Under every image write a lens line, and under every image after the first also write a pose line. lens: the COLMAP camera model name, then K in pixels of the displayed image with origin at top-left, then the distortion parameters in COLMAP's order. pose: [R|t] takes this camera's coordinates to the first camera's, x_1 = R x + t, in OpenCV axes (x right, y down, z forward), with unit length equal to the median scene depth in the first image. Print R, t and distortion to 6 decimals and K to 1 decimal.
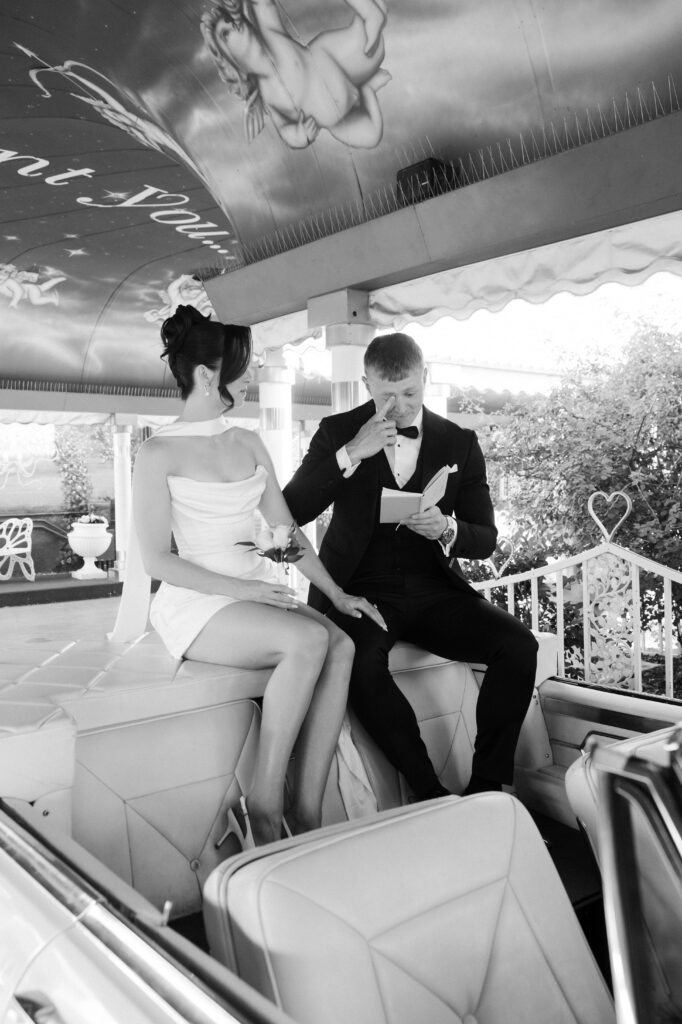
lens RADIAL K [[898.9, 0, 341.0], [0, 898.9, 512.0], [0, 0, 1]] dist [-0.000951, -0.002959]
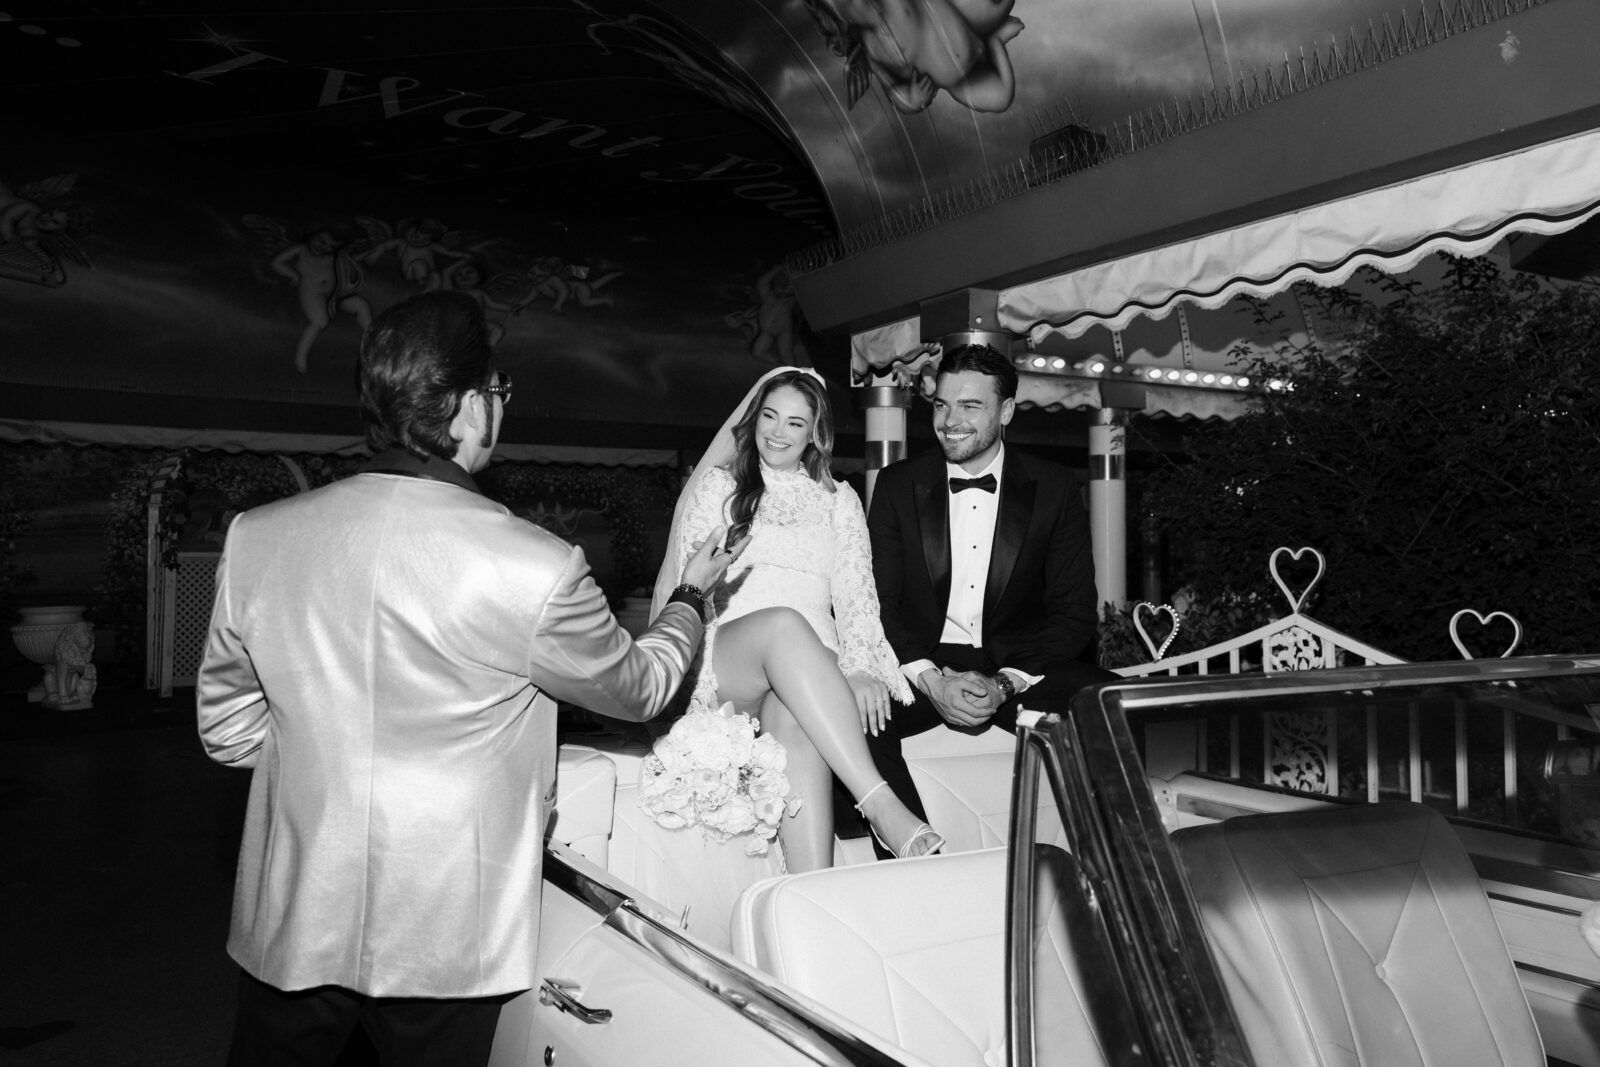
lens RADIAL K [[1324.2, 0, 800.0], [0, 1324.2, 533.5], [0, 0, 1]] dist [0.004511, 0.000685]
pose [[0.987142, 0.012846, -0.159331, 0.045942], [-0.020752, 0.998629, -0.048053, 0.022647], [0.158495, 0.050741, 0.986055, -0.144793]]
